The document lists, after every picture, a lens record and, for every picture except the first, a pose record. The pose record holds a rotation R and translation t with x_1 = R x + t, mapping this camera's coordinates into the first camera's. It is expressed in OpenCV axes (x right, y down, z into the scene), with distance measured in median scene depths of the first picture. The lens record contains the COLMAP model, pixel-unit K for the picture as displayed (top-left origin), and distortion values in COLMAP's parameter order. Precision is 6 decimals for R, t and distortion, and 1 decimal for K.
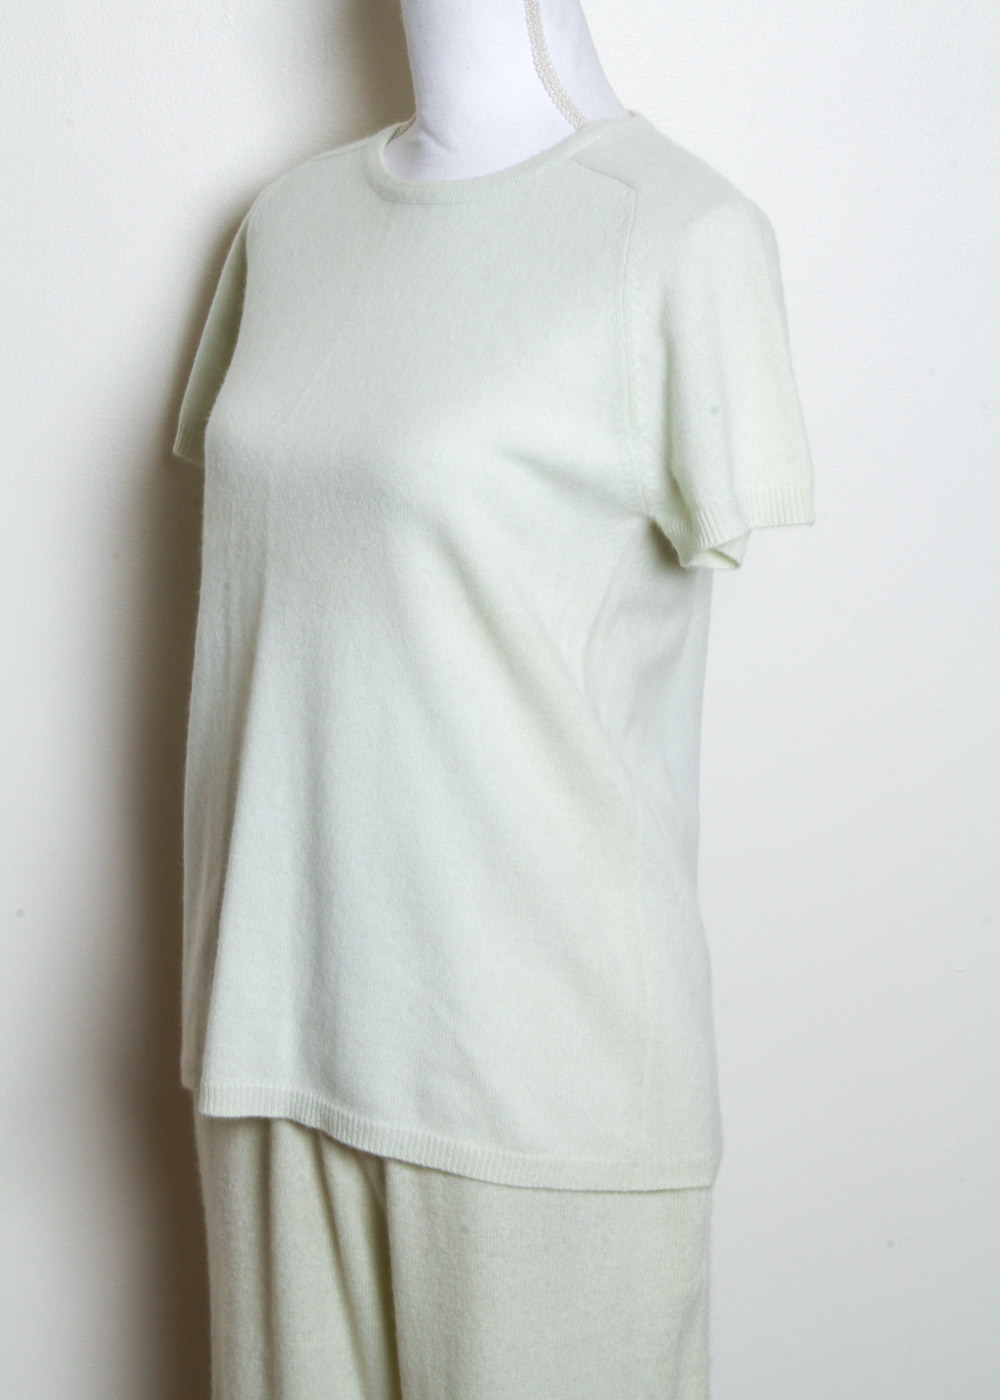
lens RADIAL K [[3285.5, 0, 499.6], [0, 3285.5, 701.2], [0, 0, 1]] dist [0.103318, 0.000000]
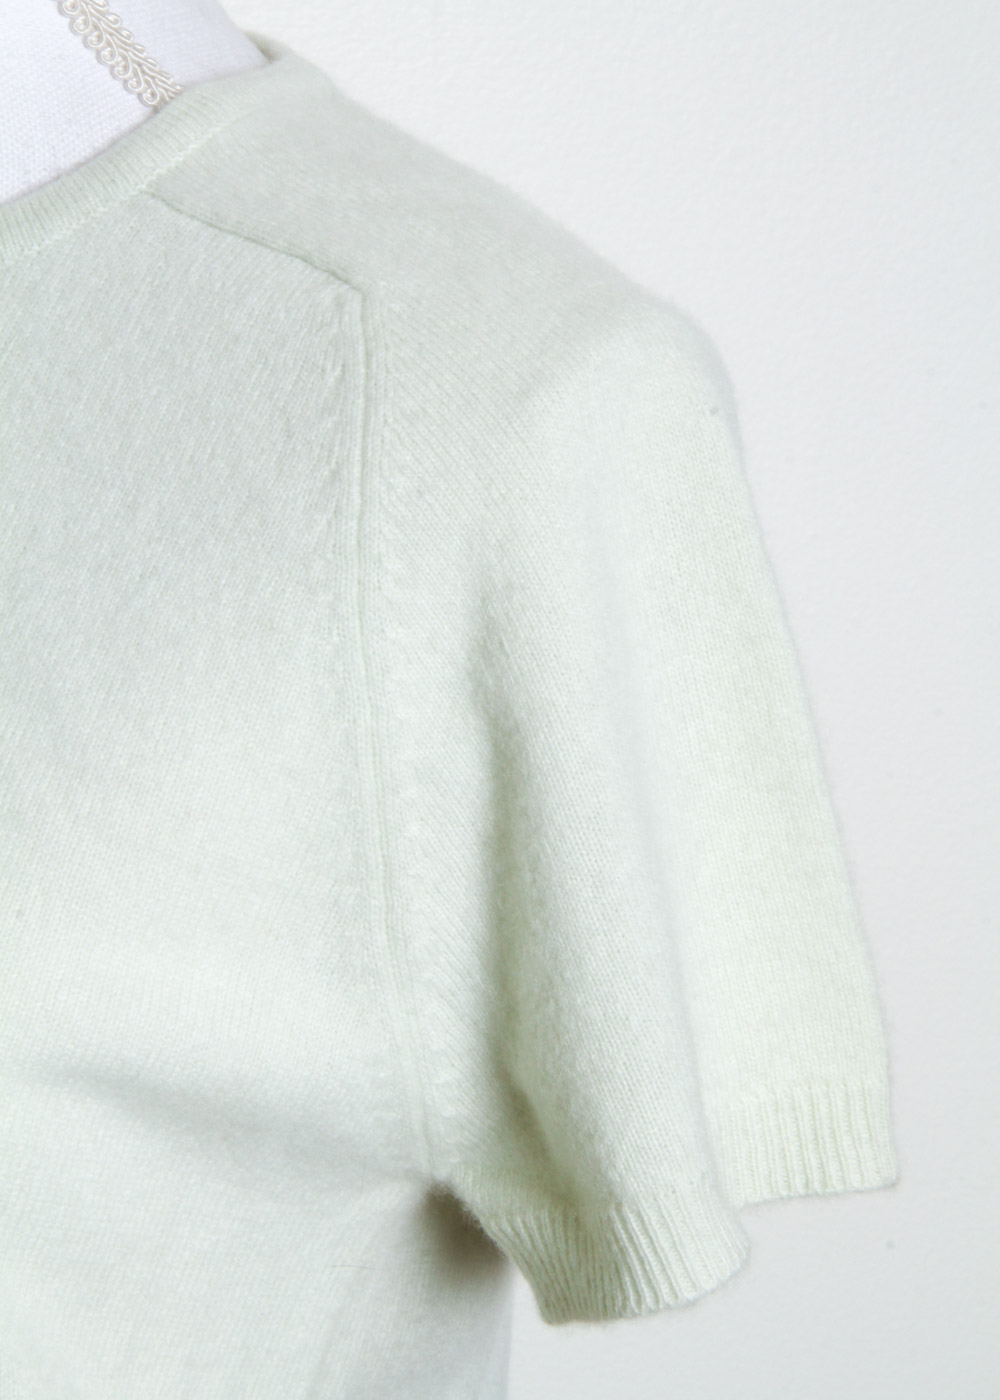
lens RADIAL K [[4443.6, 0, 501.1], [0, 4443.6, 699.6], [0, 0, 1]] dist [0.578413, 0.000000]
pose [[0.978712, -0.064383, 0.194878, -0.040352], [0.062685, 0.997923, 0.014874, -0.117368], [-0.195431, -0.002341, 0.980715, 0.524912]]
